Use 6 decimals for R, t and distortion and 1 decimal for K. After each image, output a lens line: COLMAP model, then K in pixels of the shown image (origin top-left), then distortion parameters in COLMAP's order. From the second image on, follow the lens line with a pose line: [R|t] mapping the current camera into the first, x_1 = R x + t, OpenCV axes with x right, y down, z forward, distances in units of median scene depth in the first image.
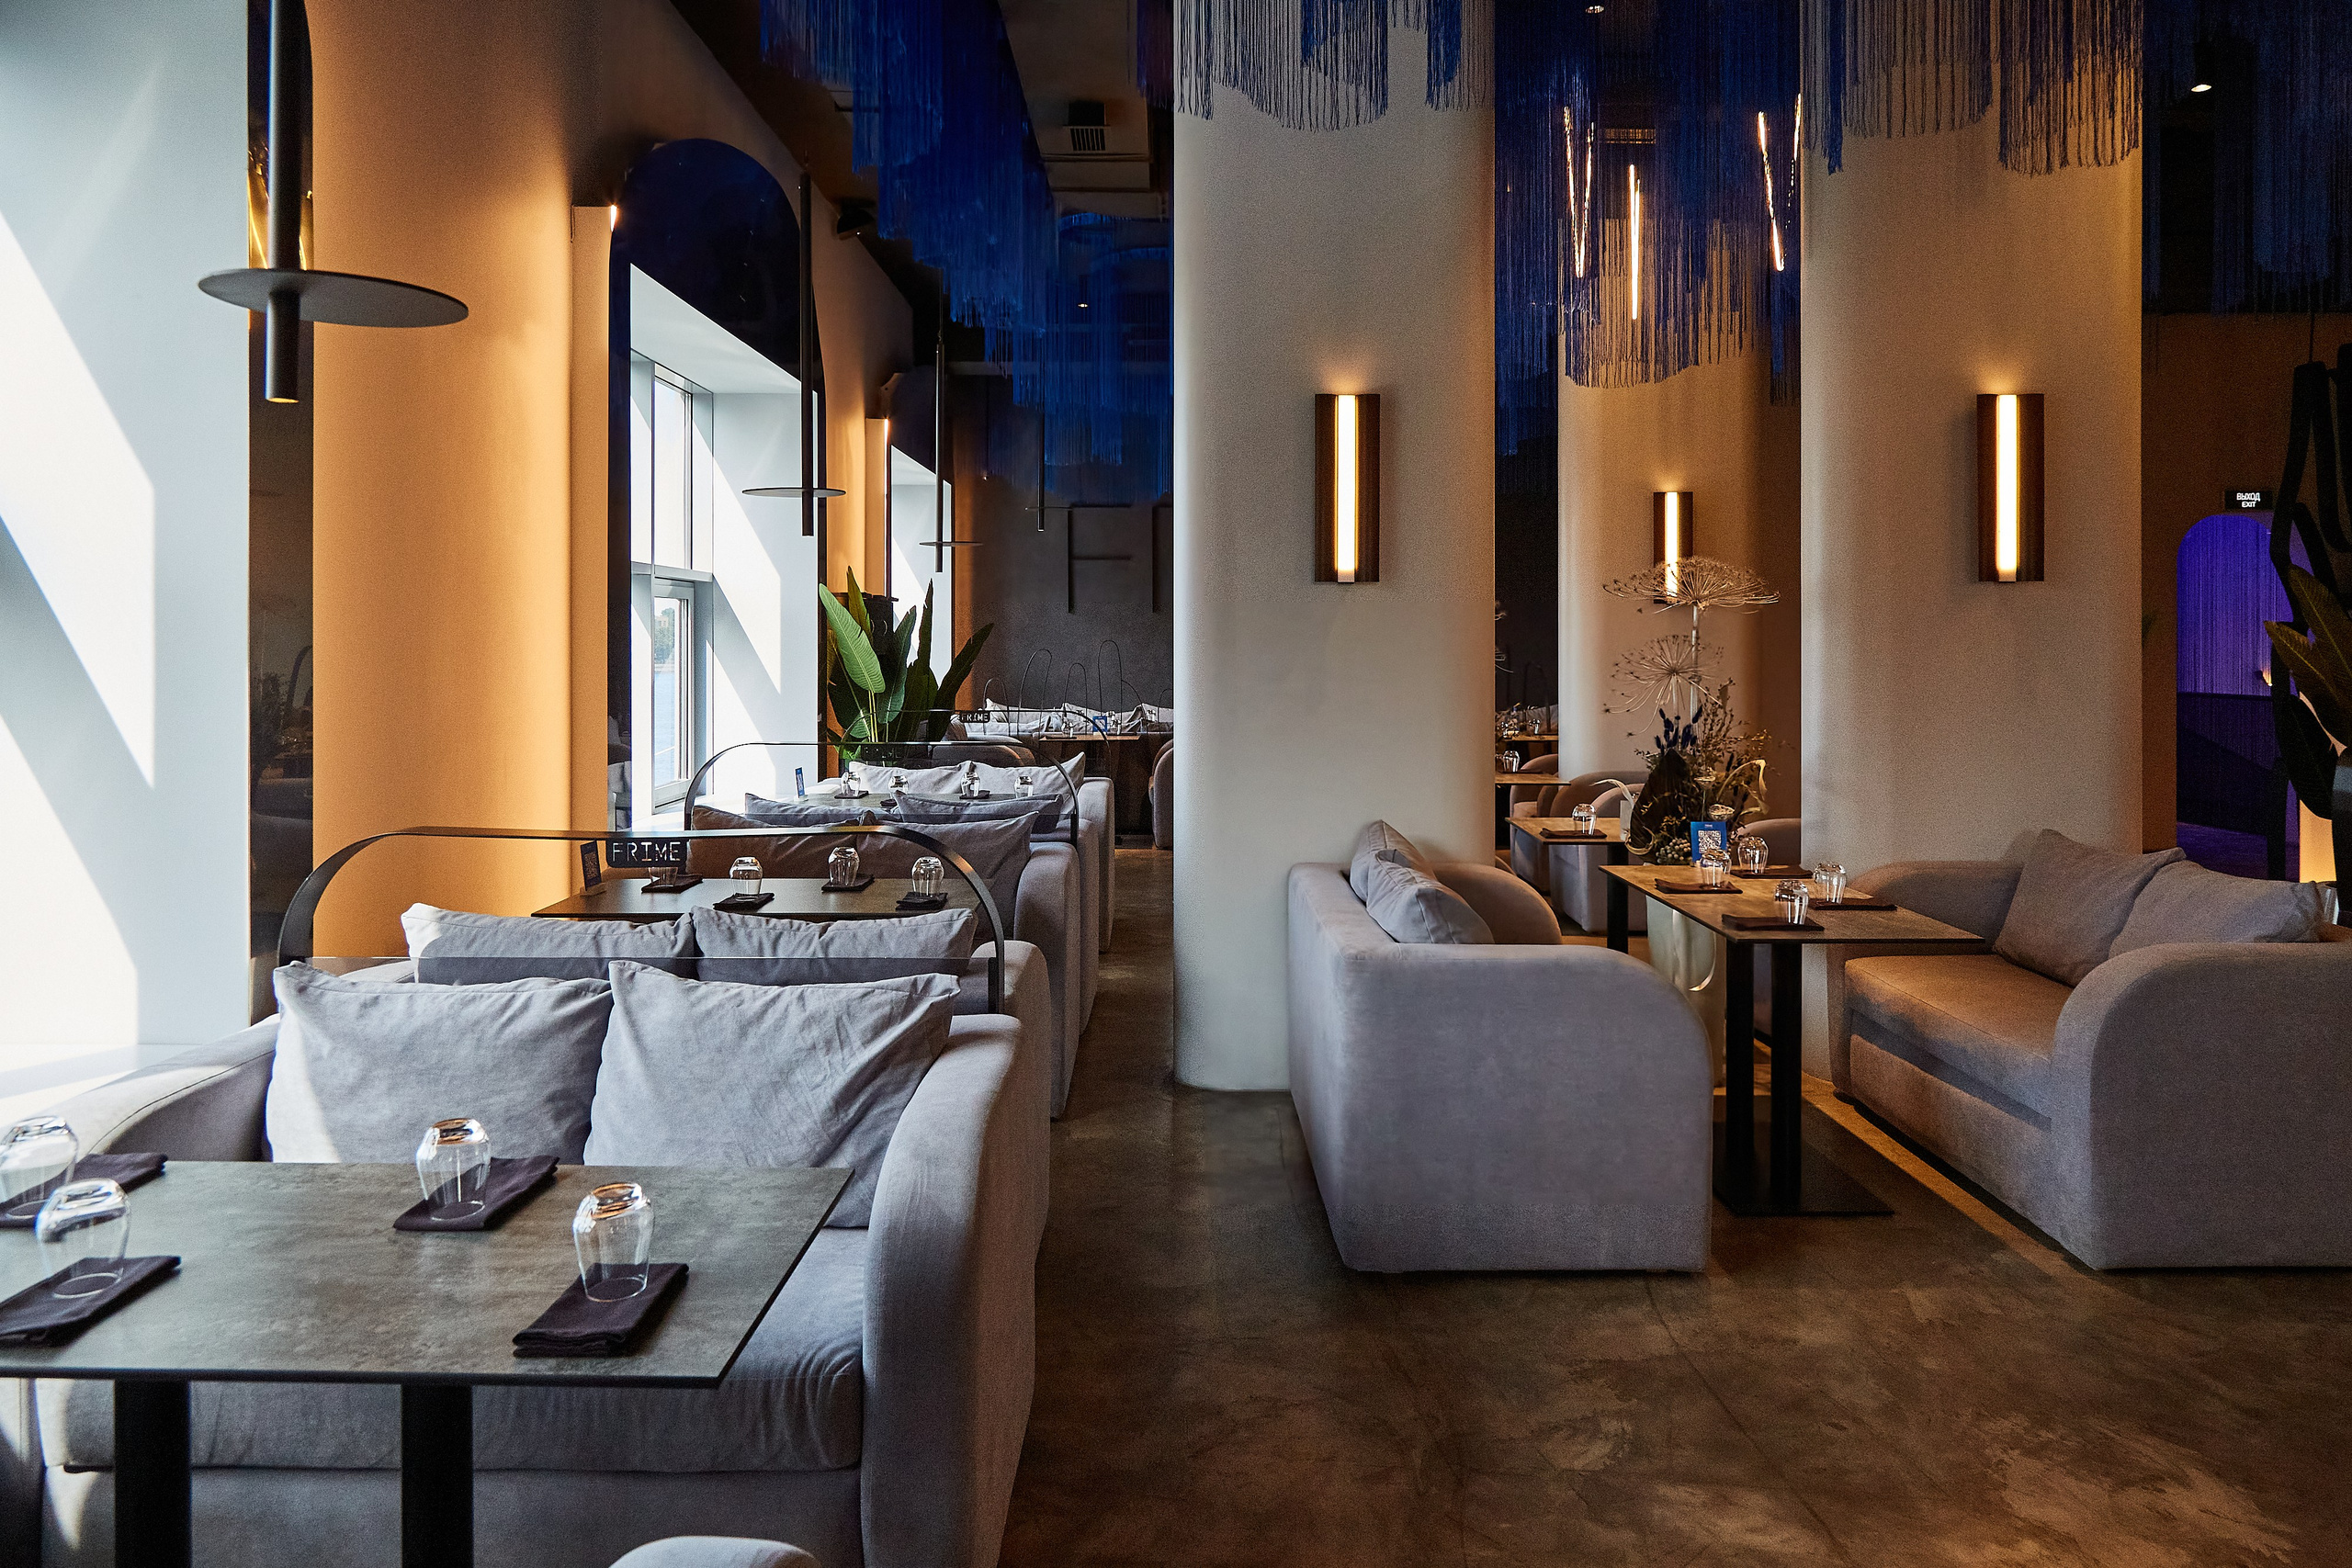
lens RADIAL K [[1562.9, 0, 1144.4], [0, 1562.9, 647.7], [0, 0, 1]] dist [-0.004358, -0.001866]
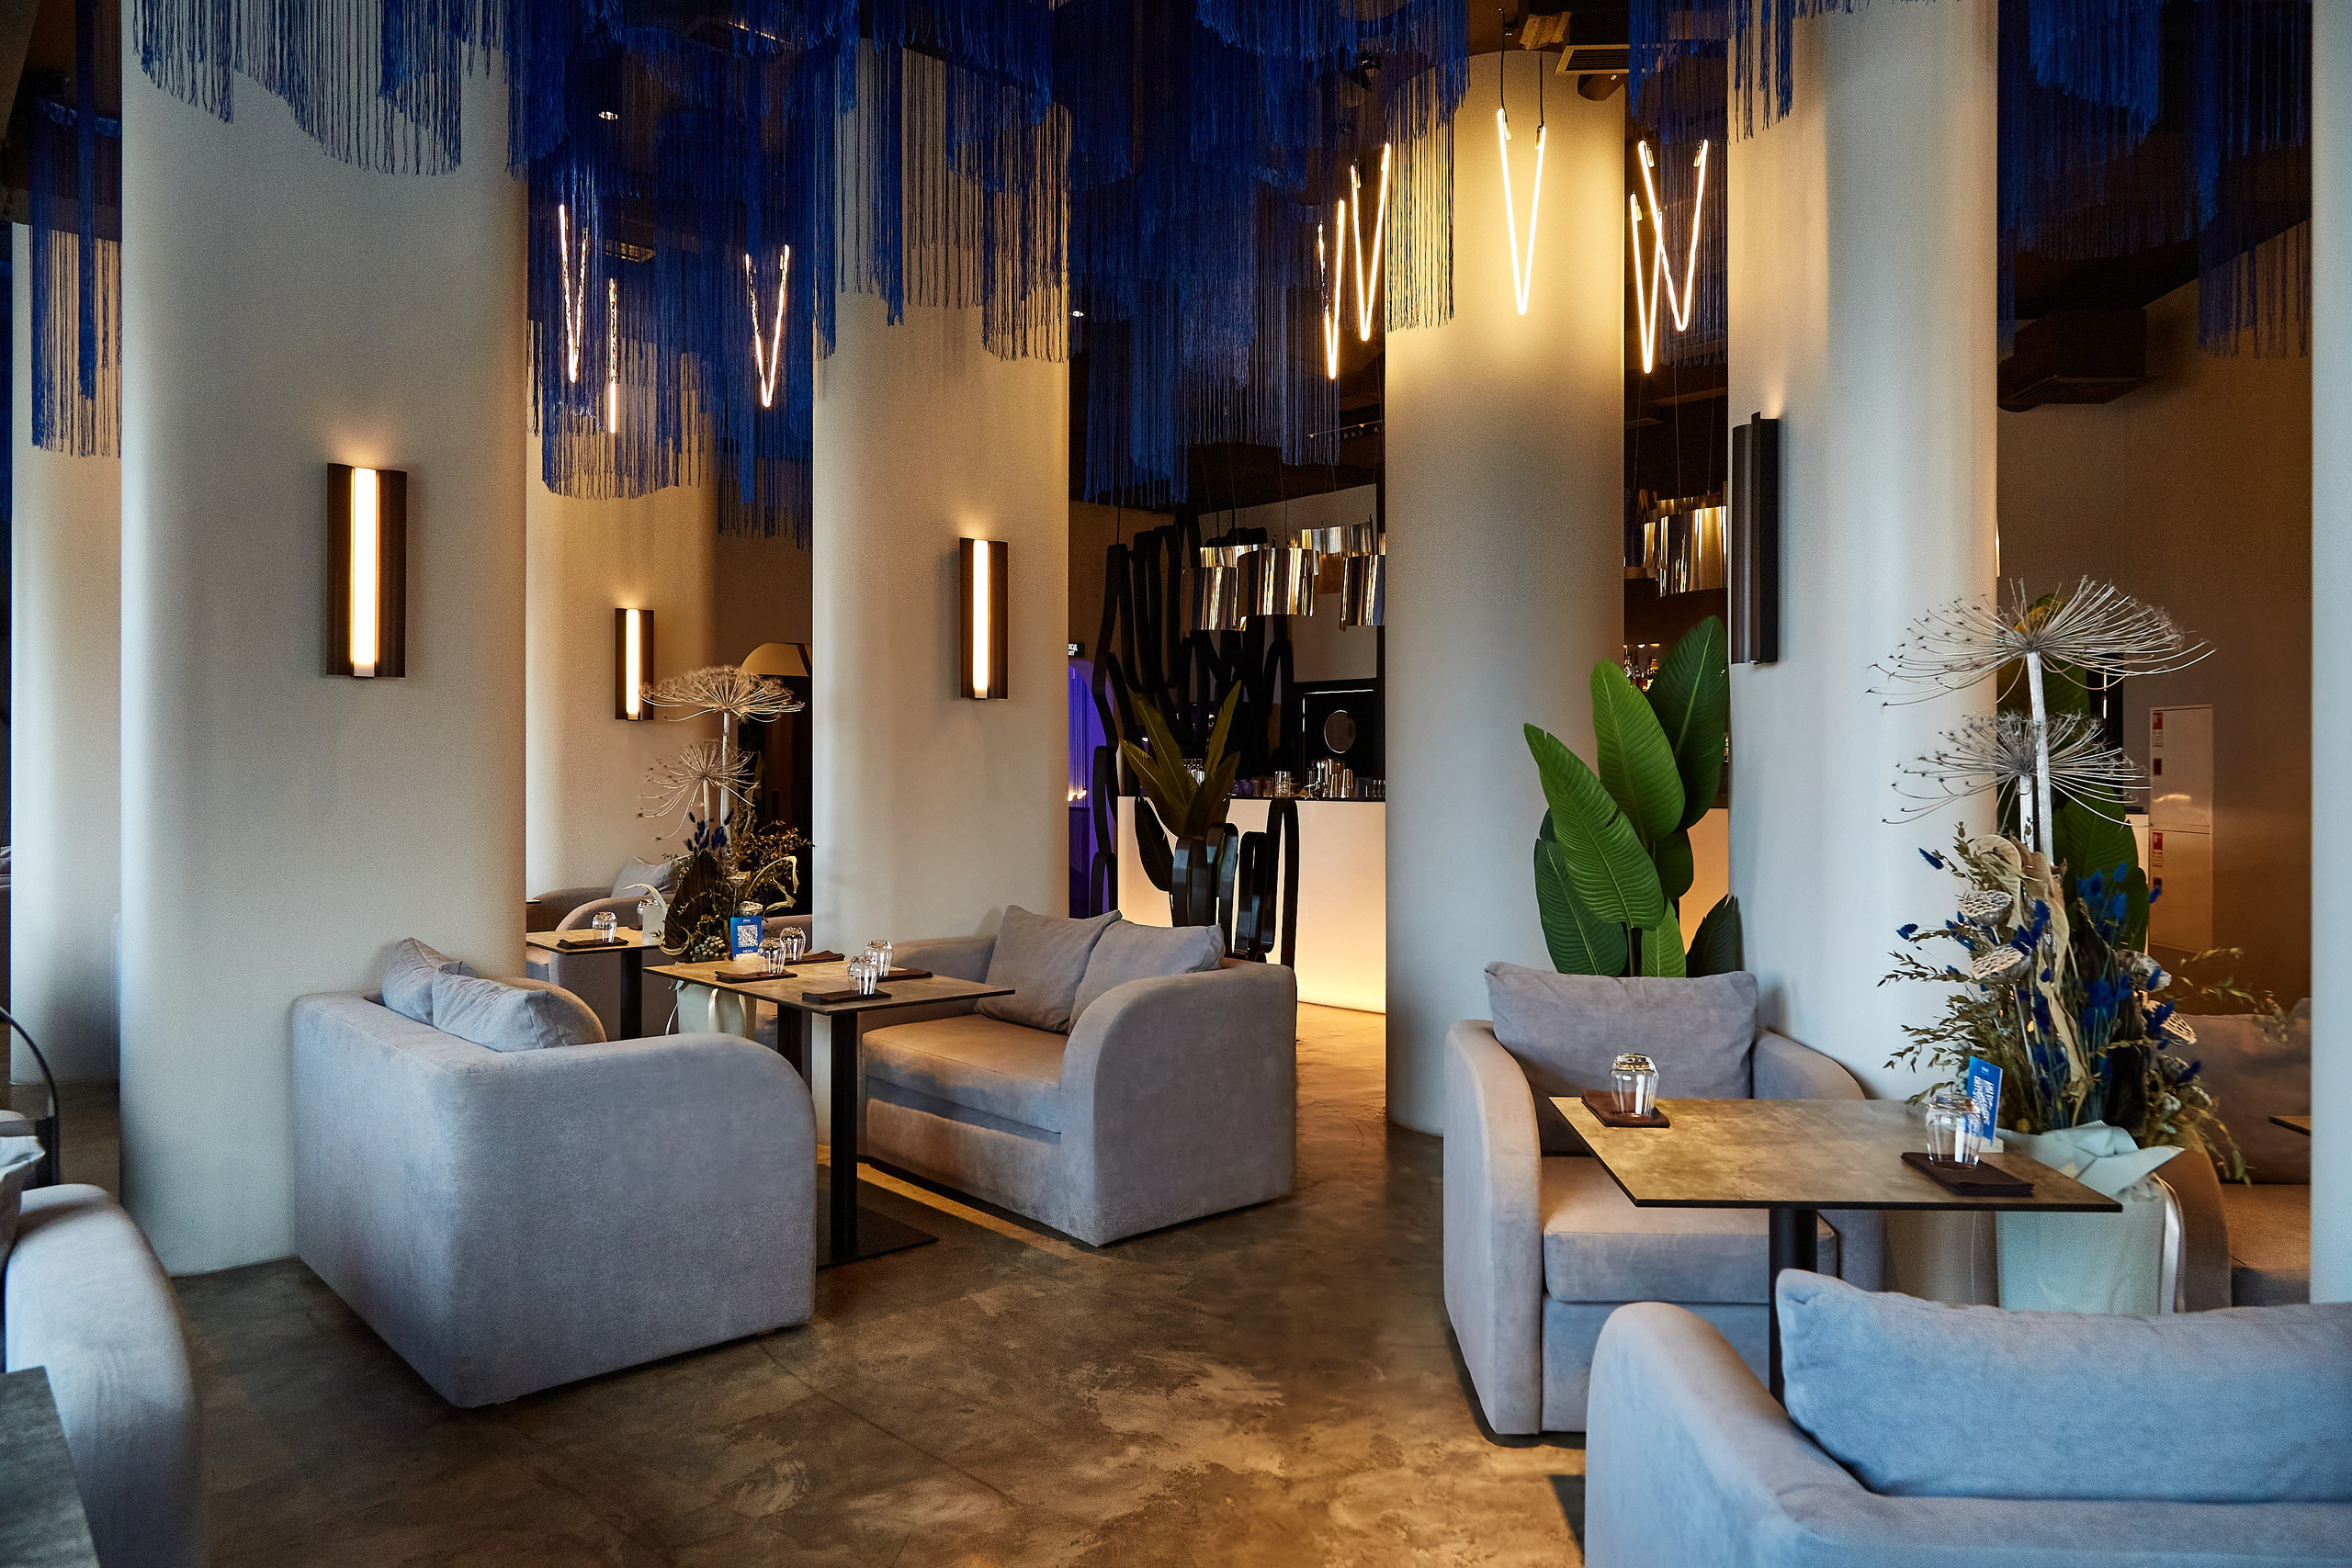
lens RADIAL K [[1562.9, 0, 1179.7], [0, 1562.9, 773.6], [0, 0, 1]] dist [-0.004358, -0.001866]
pose [[0.742889, 0.000849, 0.669414, -0.171979], [0.002221, 0.999991, -0.003732, 0.025889], [-0.669411, 0.004260, 0.742880, 0.026536]]
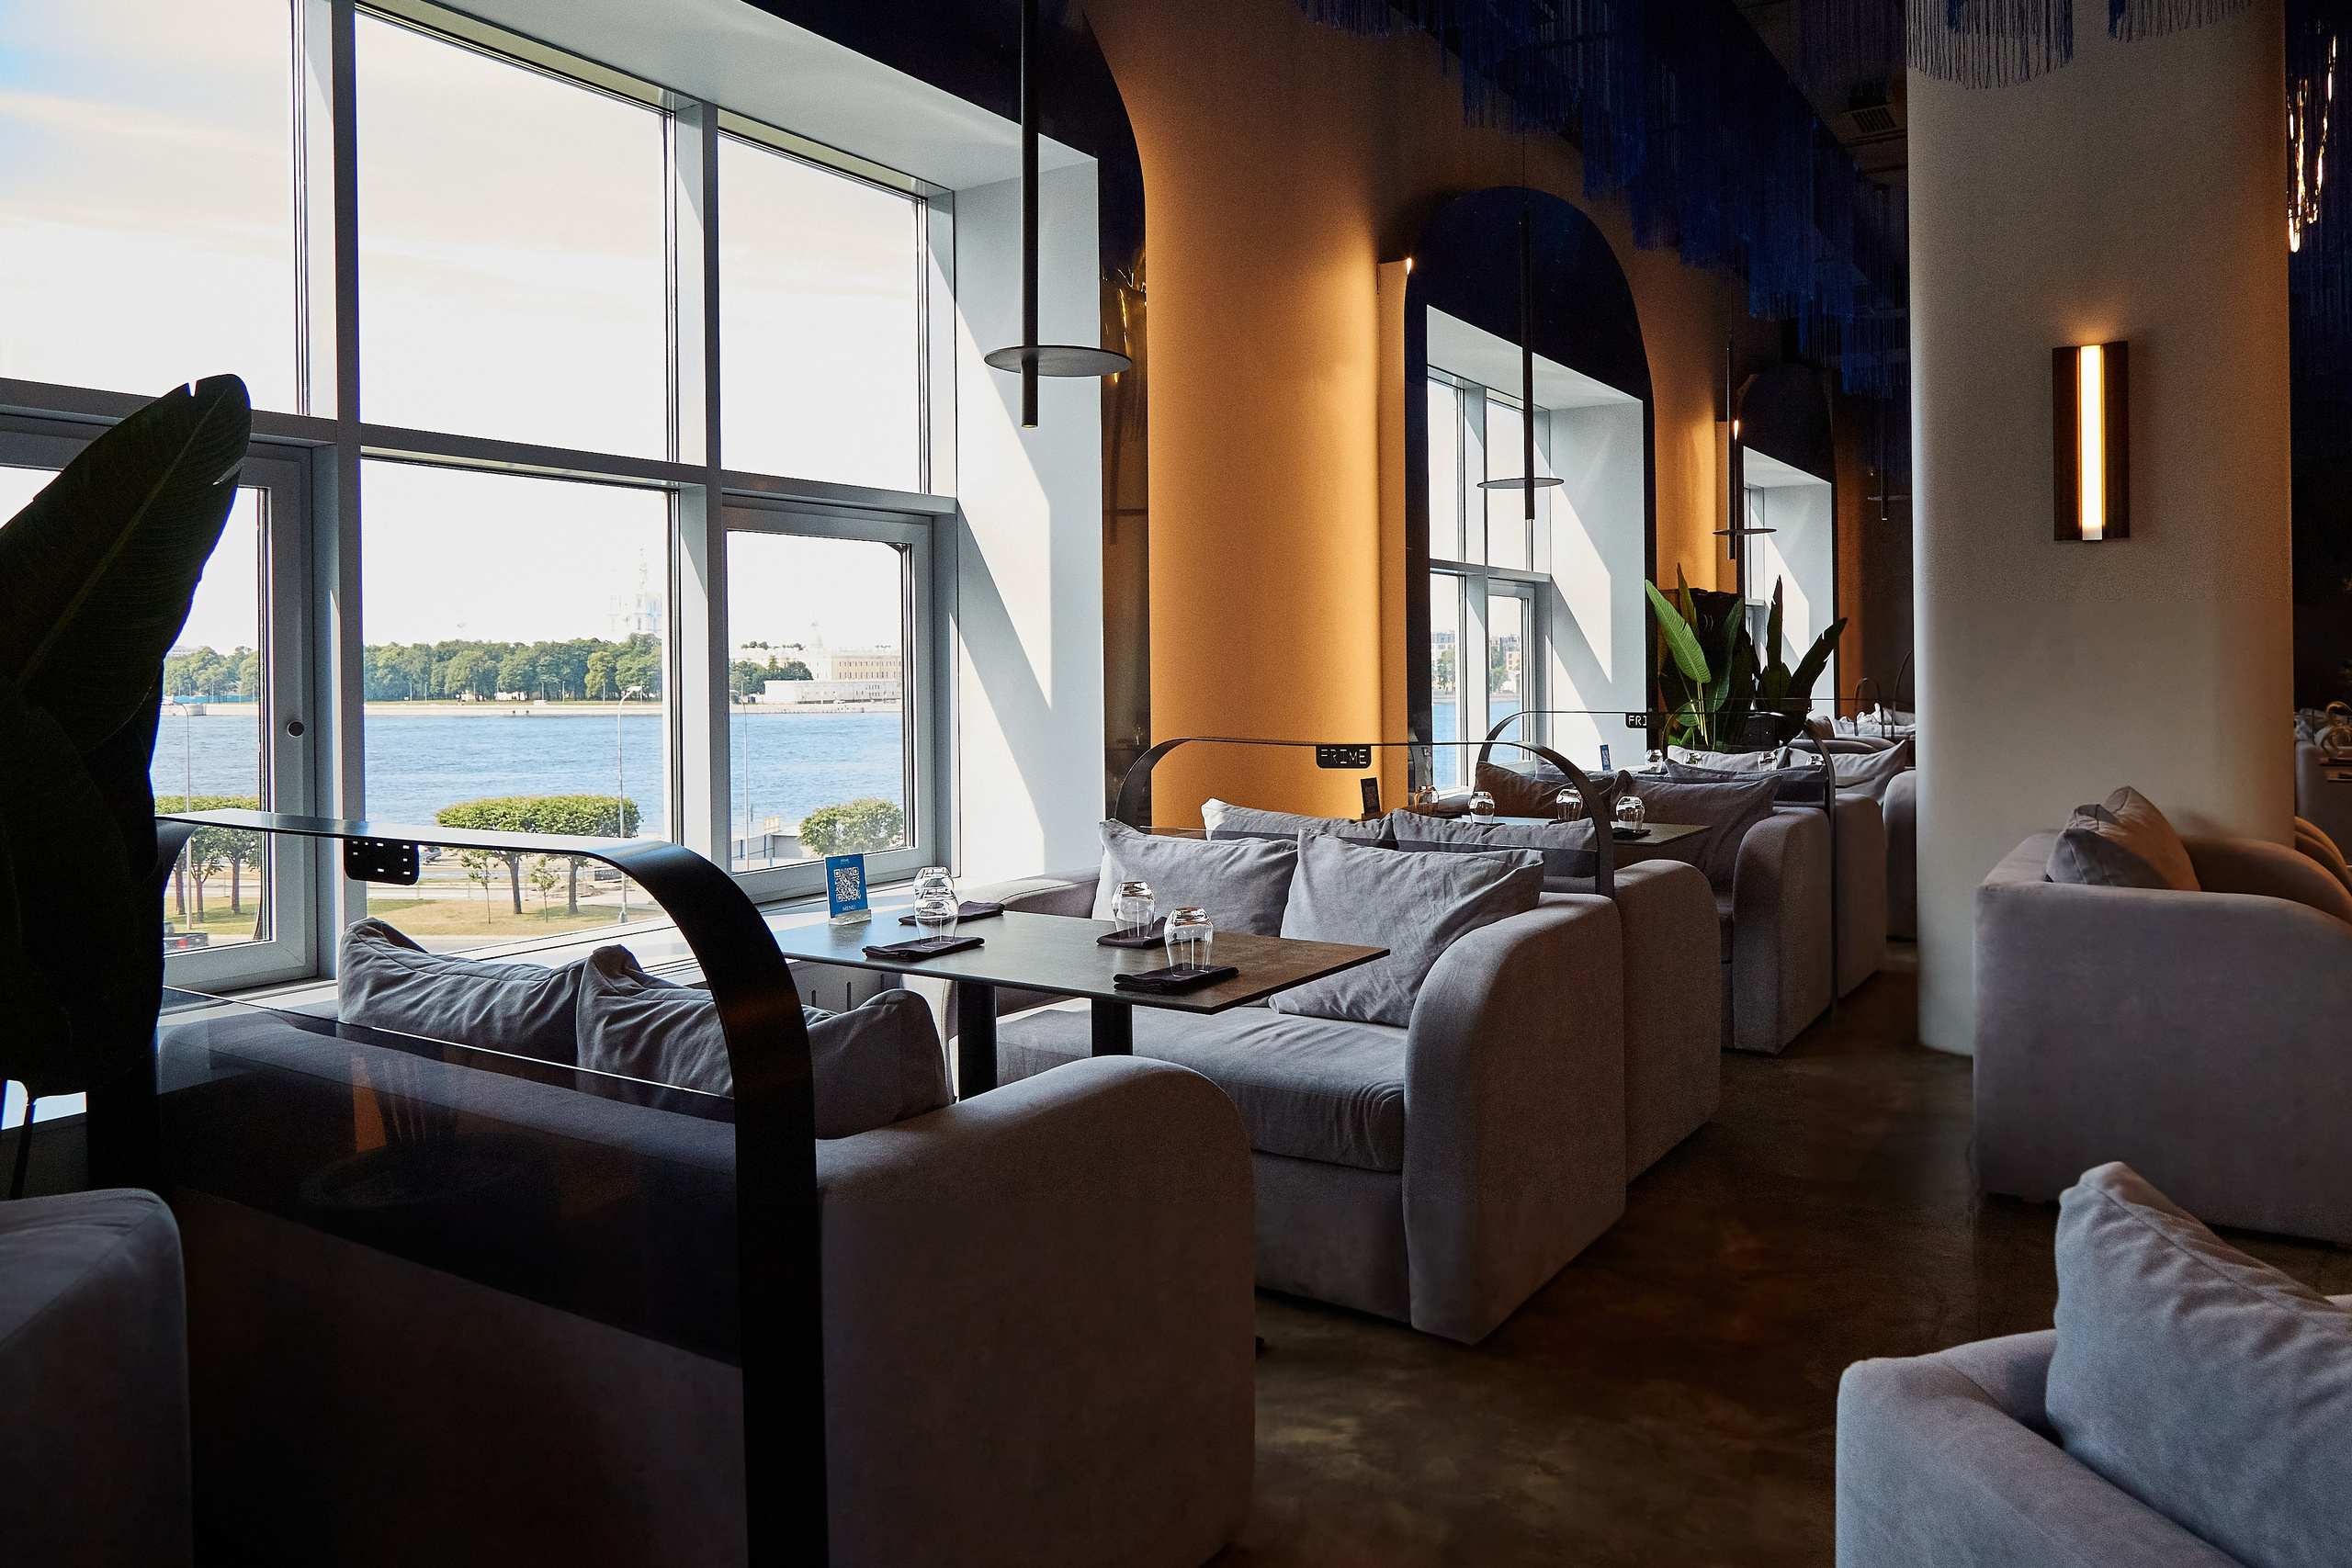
lens RADIAL K [[1562.9, 0, 1186.1], [0, 1562.9, 678.3], [0, 0, 1]] dist [-0.004358, -0.001866]
pose [[0.841709, -0.002177, -0.539927, 0.248078], [0.004162, 0.999988, 0.002458, 0.053962], [0.539915, -0.004316, 0.841708, -0.158257]]
